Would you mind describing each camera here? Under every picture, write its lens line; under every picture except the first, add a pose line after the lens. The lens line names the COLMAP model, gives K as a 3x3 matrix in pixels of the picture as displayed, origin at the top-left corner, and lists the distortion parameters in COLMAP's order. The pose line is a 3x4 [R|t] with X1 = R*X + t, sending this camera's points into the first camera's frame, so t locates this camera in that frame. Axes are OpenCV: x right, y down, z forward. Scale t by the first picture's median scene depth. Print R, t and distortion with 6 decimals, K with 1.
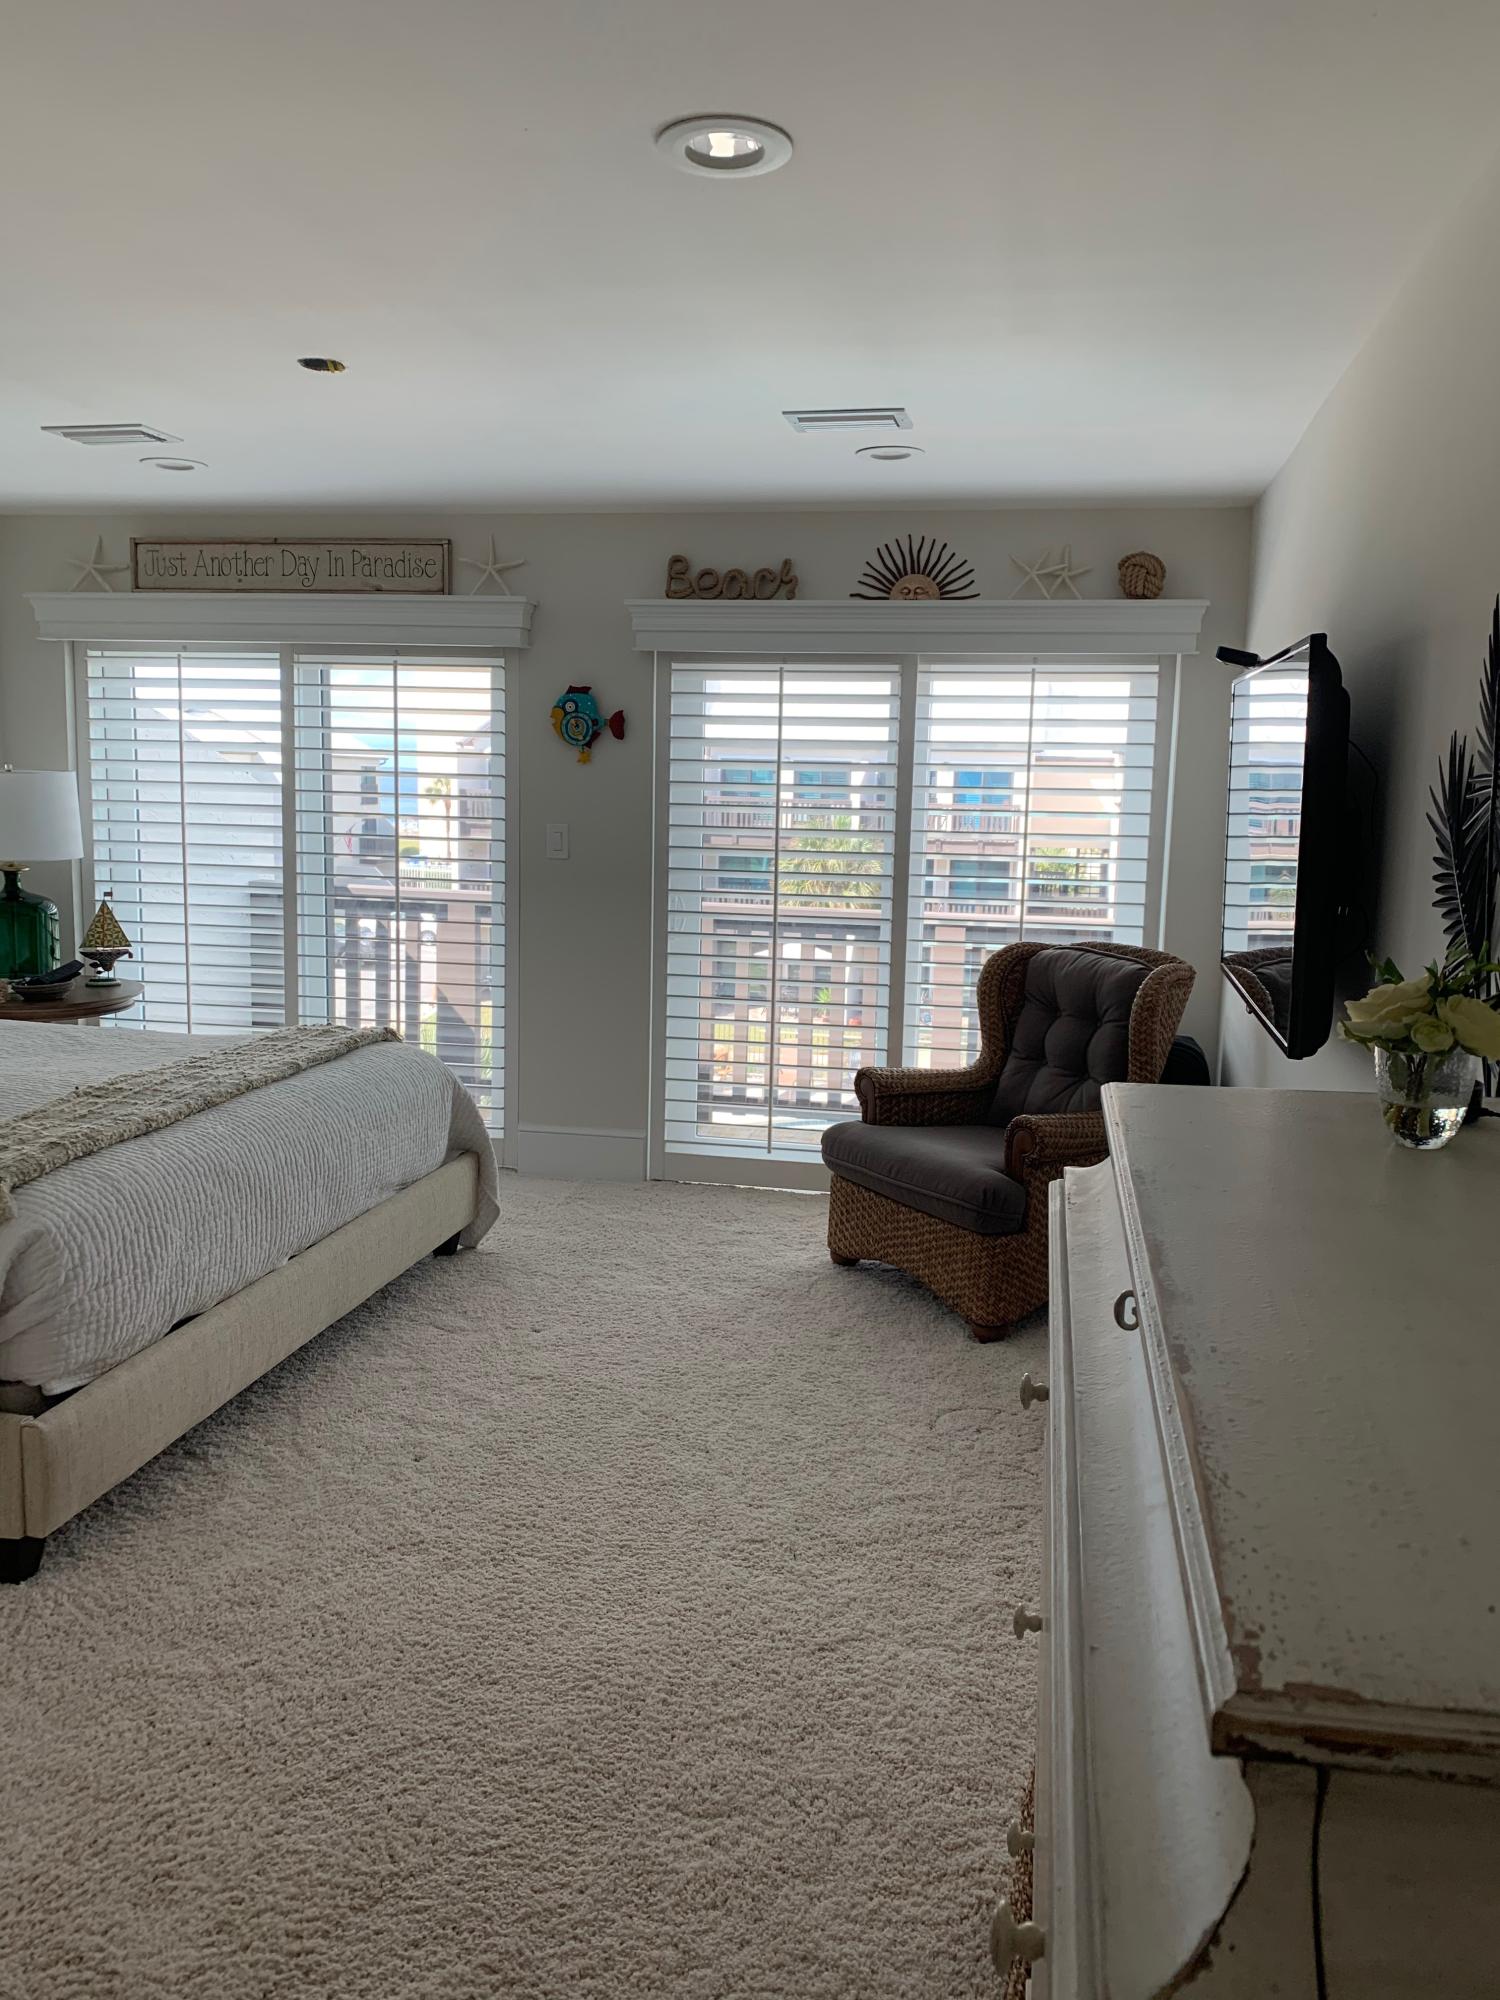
lens RADIAL K [[1515.4, 0, 778.7], [0, 1515.4, 988.6], [0, 0, 1]] dist [0.032606, -0.039473]
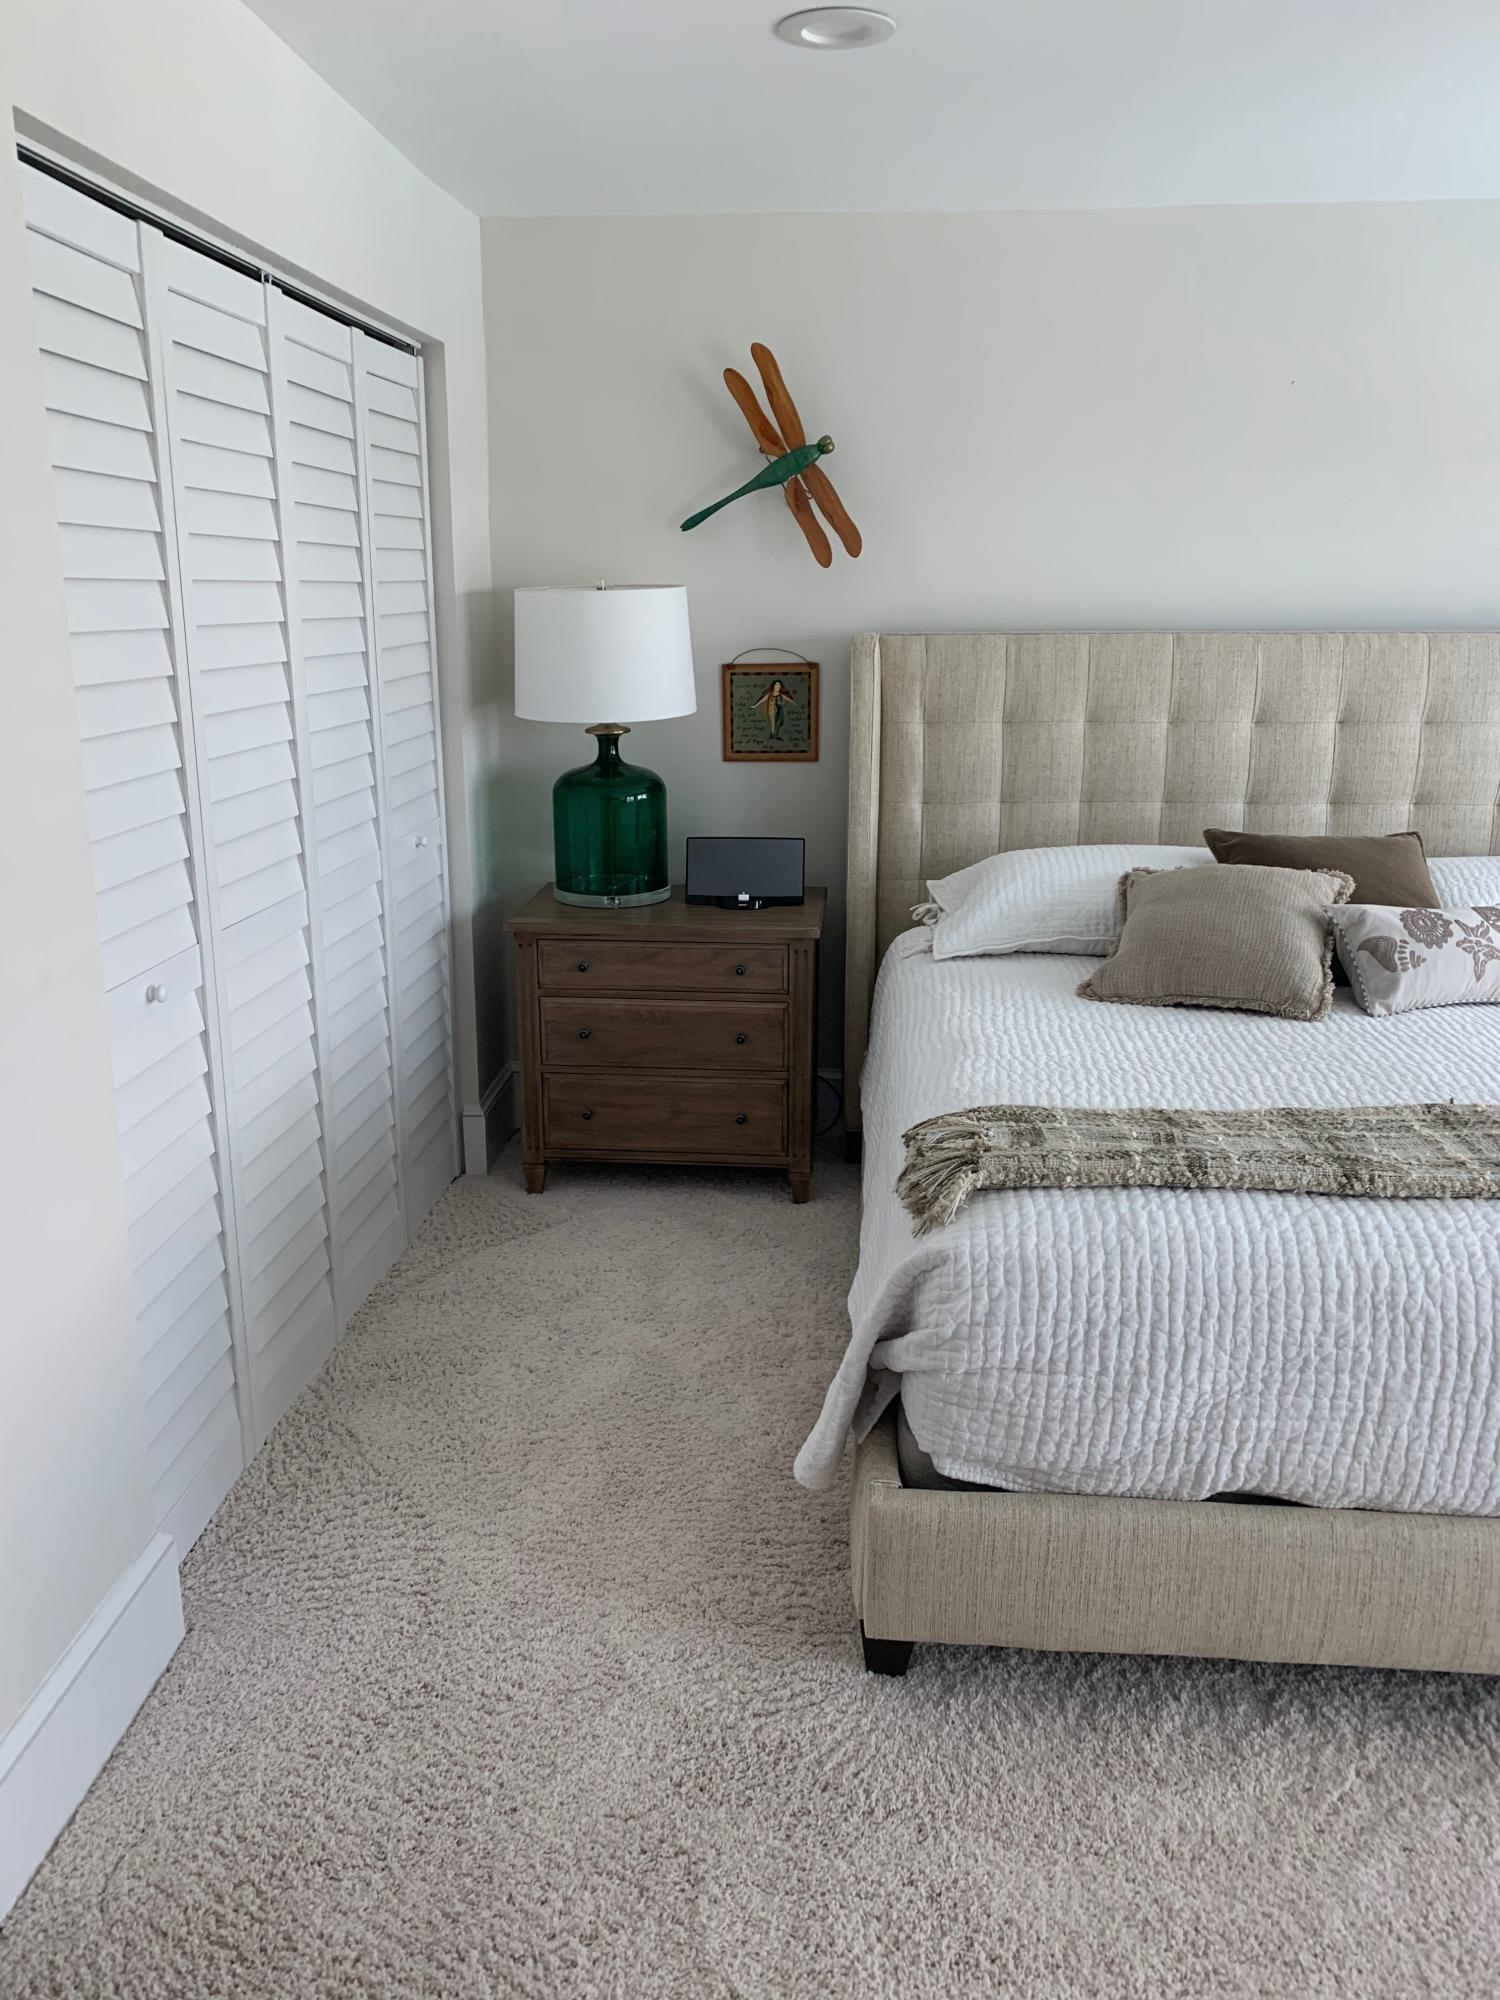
lens RADIAL K [[1515.4, 0, 730.0], [0, 1515.4, 981.9], [0, 0, 1]] dist [0.032606, -0.039473]
pose [[0.097552, 0.217706, -0.971127, 0.091831], [-0.137408, 0.969382, 0.203512, -0.052149], [0.985699, 0.113588, 0.124479, 0.430301]]
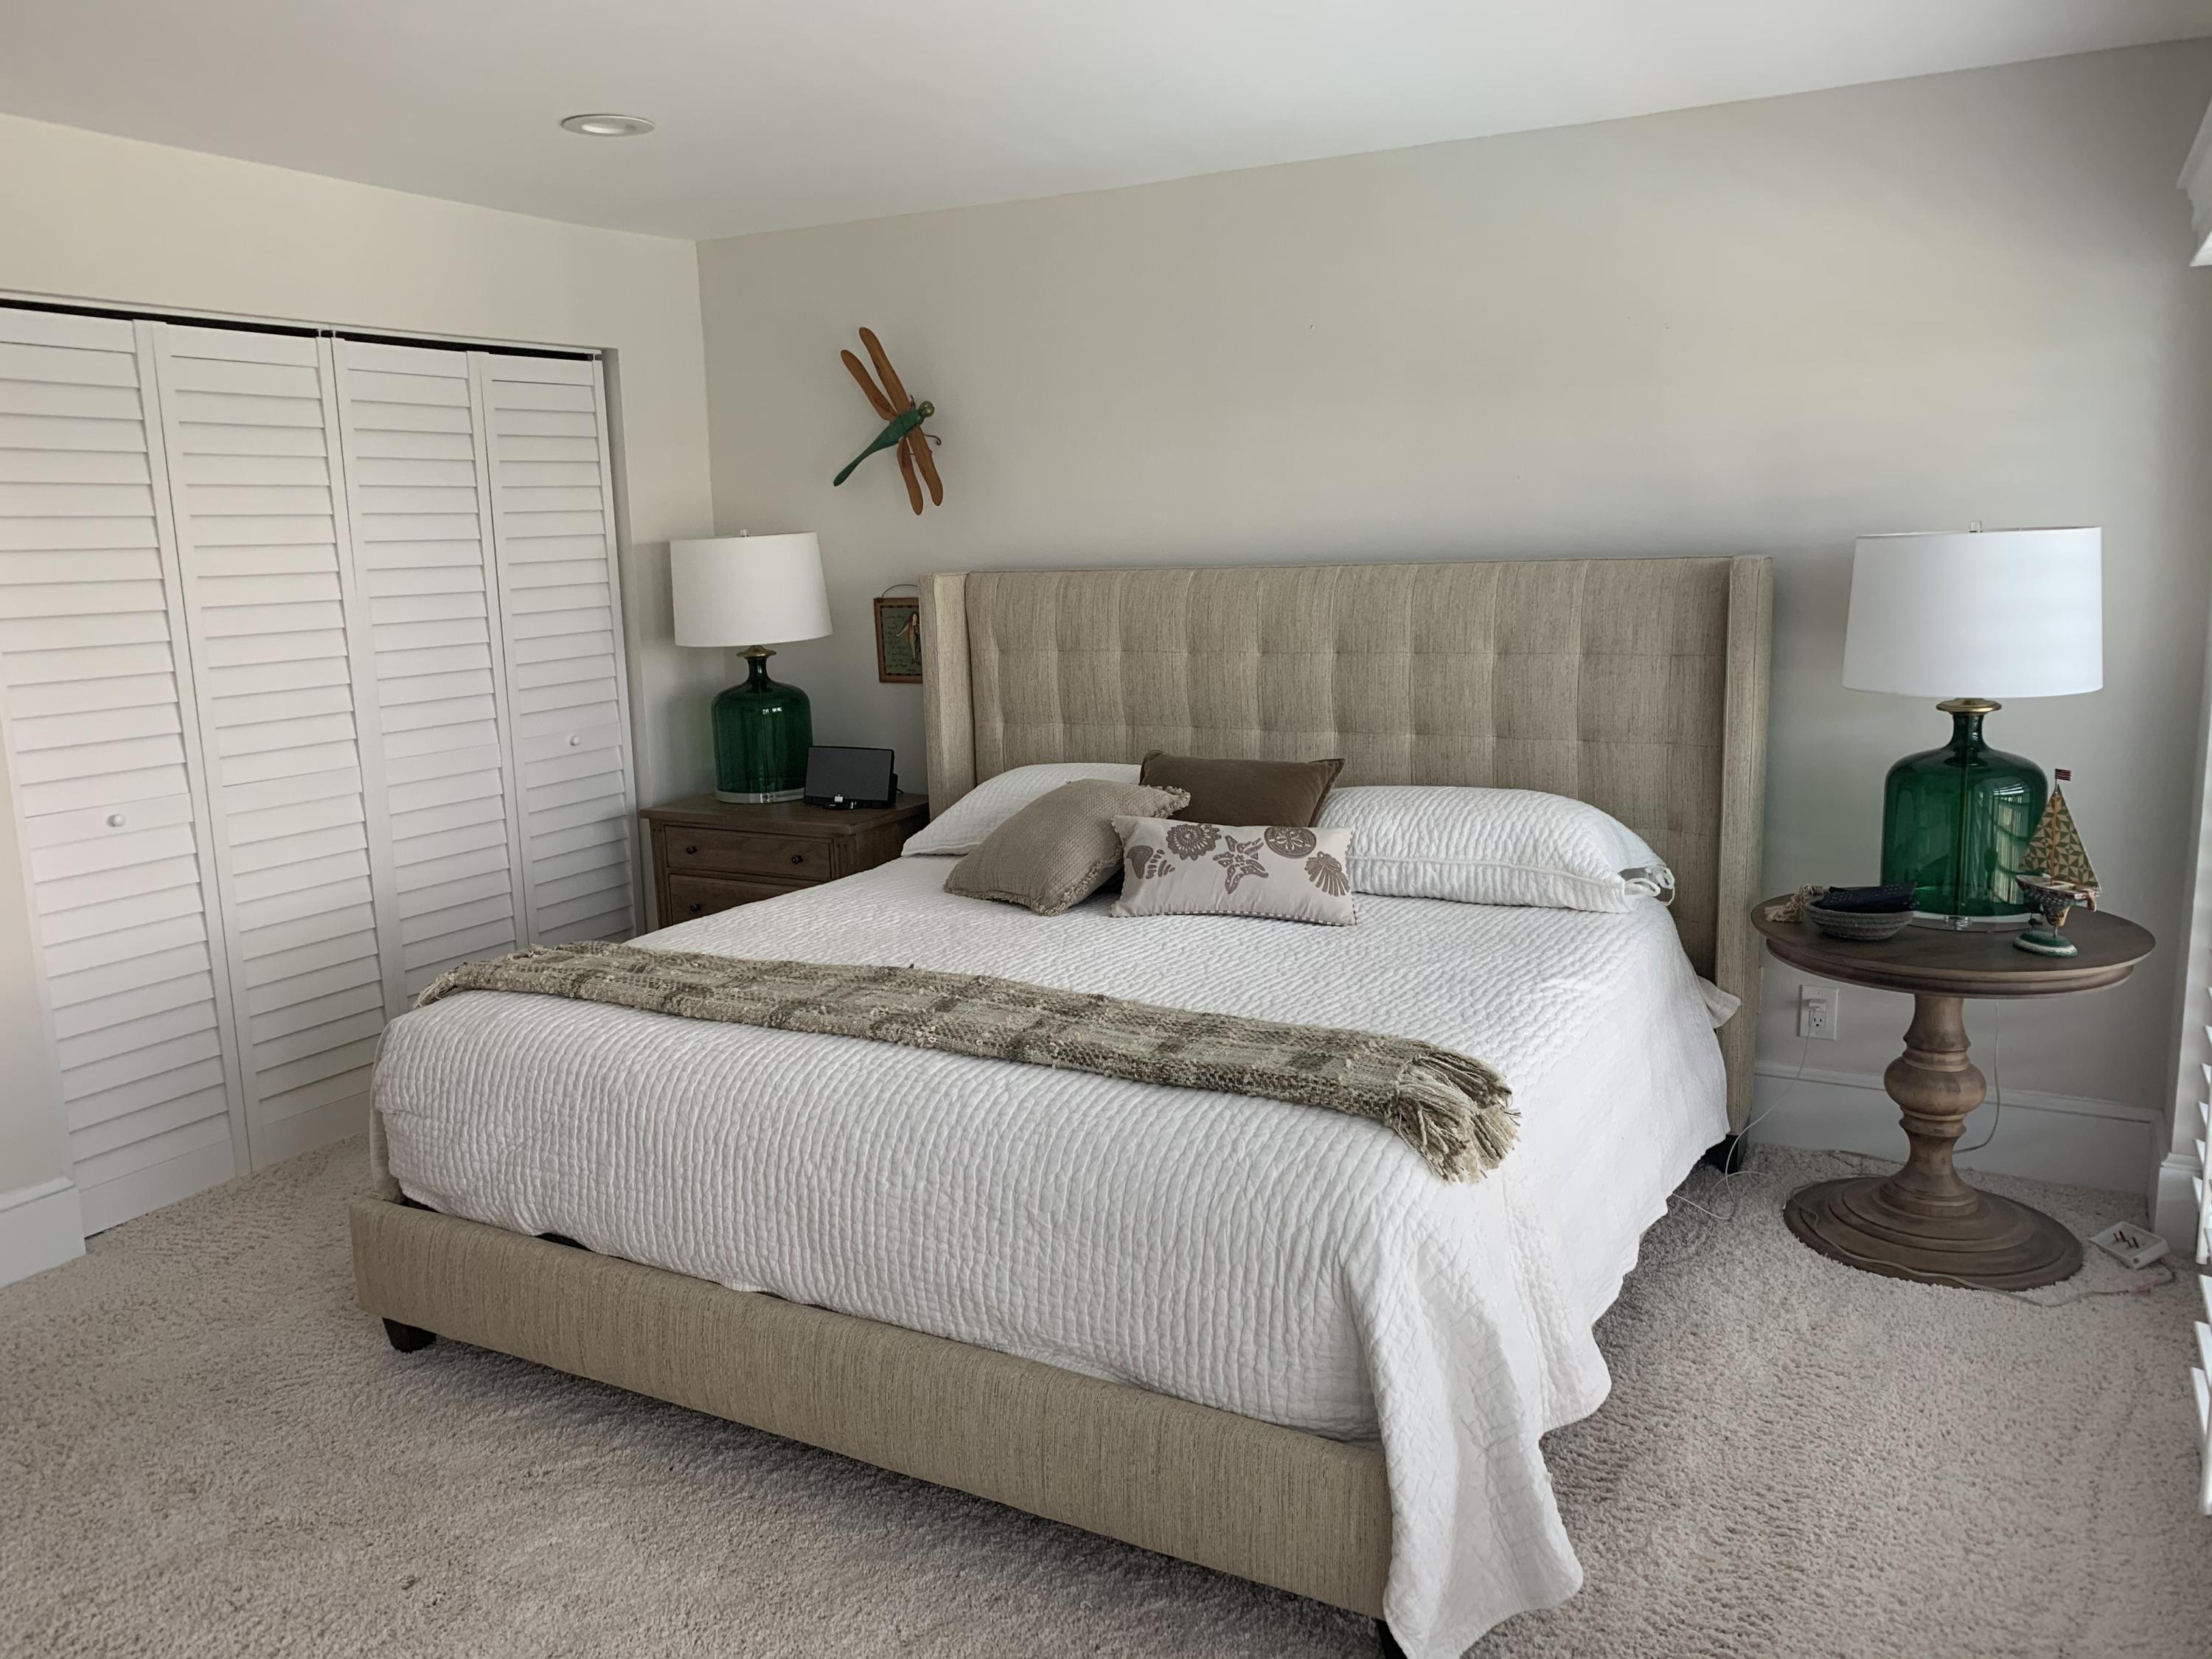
lens RADIAL K [[1676.1, 0, 1098.0], [0, 1676.1, 826.5], [0, 0, 1]] dist [0.032606, -0.039473]
pose [[-0.310260, 0.144680, -0.939578, 0.202837], [-0.118226, 0.974806, 0.189144, -0.121880], [0.943272, 0.169767, -0.285338, 0.929179]]
